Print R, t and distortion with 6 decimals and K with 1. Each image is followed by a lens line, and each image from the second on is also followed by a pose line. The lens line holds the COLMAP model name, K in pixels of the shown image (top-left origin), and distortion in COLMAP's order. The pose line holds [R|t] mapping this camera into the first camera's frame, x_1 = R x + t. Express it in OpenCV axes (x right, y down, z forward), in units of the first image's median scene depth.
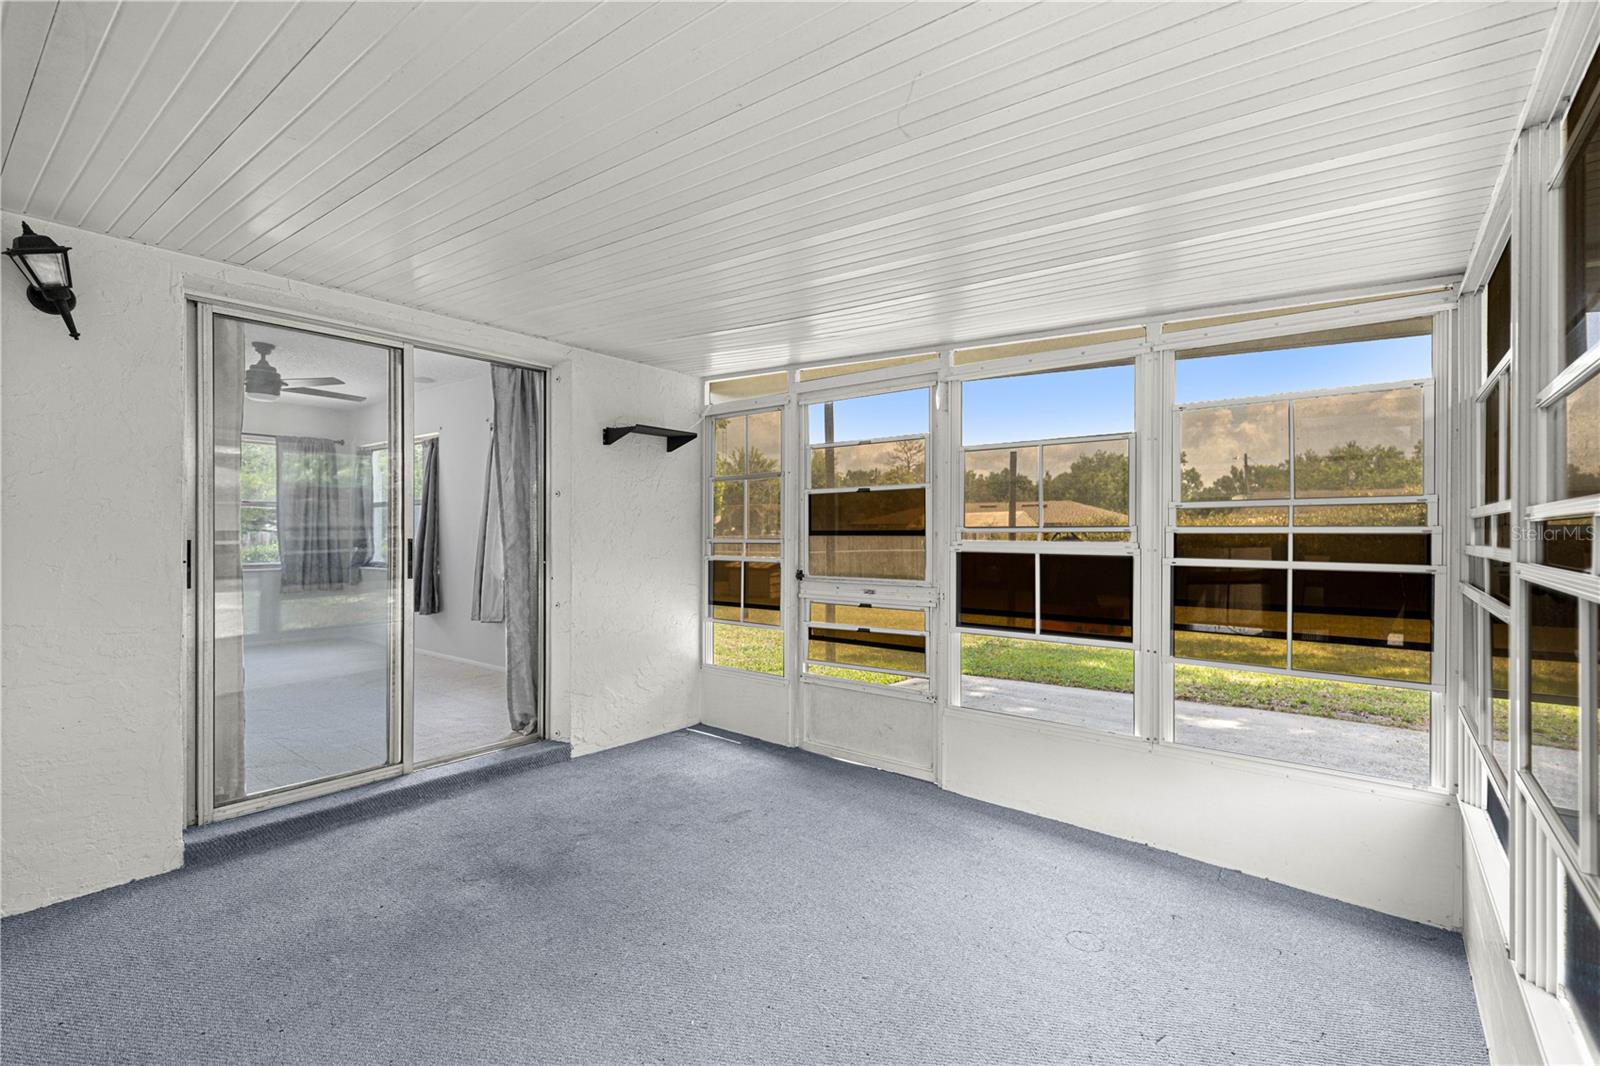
lens RADIAL K [[719.9, 0, 802.0], [0, 719.9, 529.5], [0, 0, 1]] dist [0.003288, -0.000462]
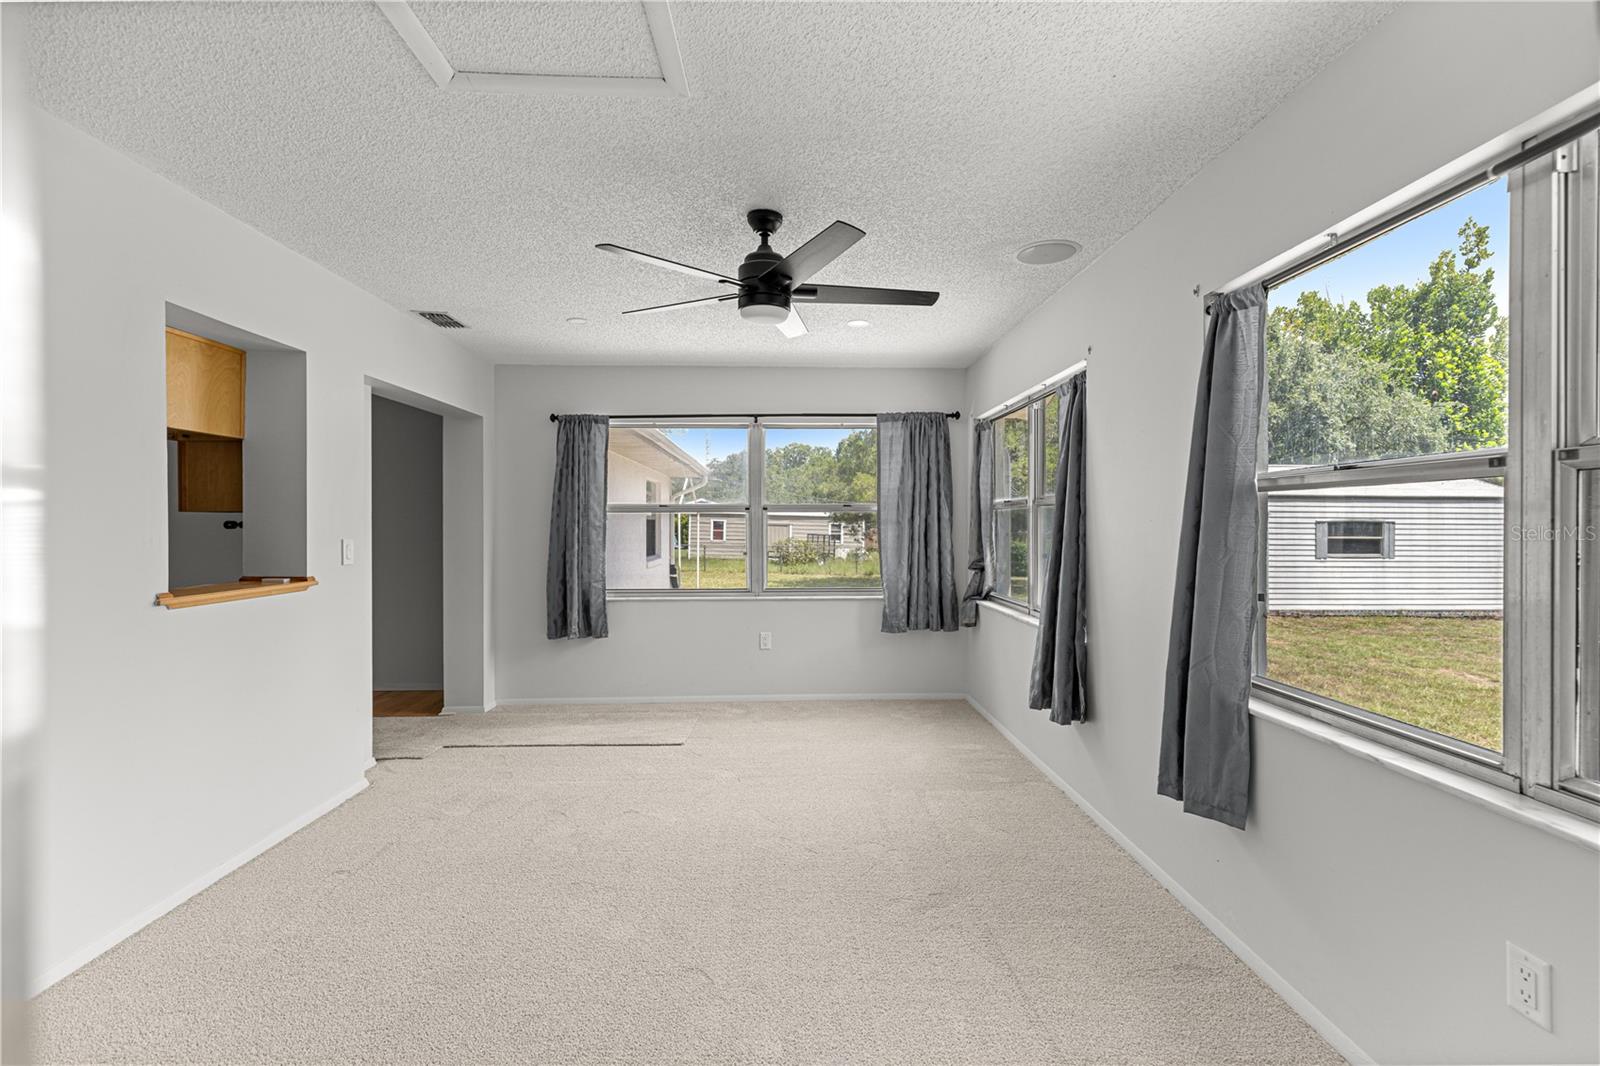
lens RADIAL K [[719.9, 0, 799.0], [0, 719.9, 524.8], [0, 0, 1]] dist [0.003288, -0.000462]
pose [[0.641461, -0.003811, -0.767146, -0.248460], [0.001713, 0.999992, -0.003536, -0.018403], [0.767153, 0.000954, 0.641463, 0.527210]]
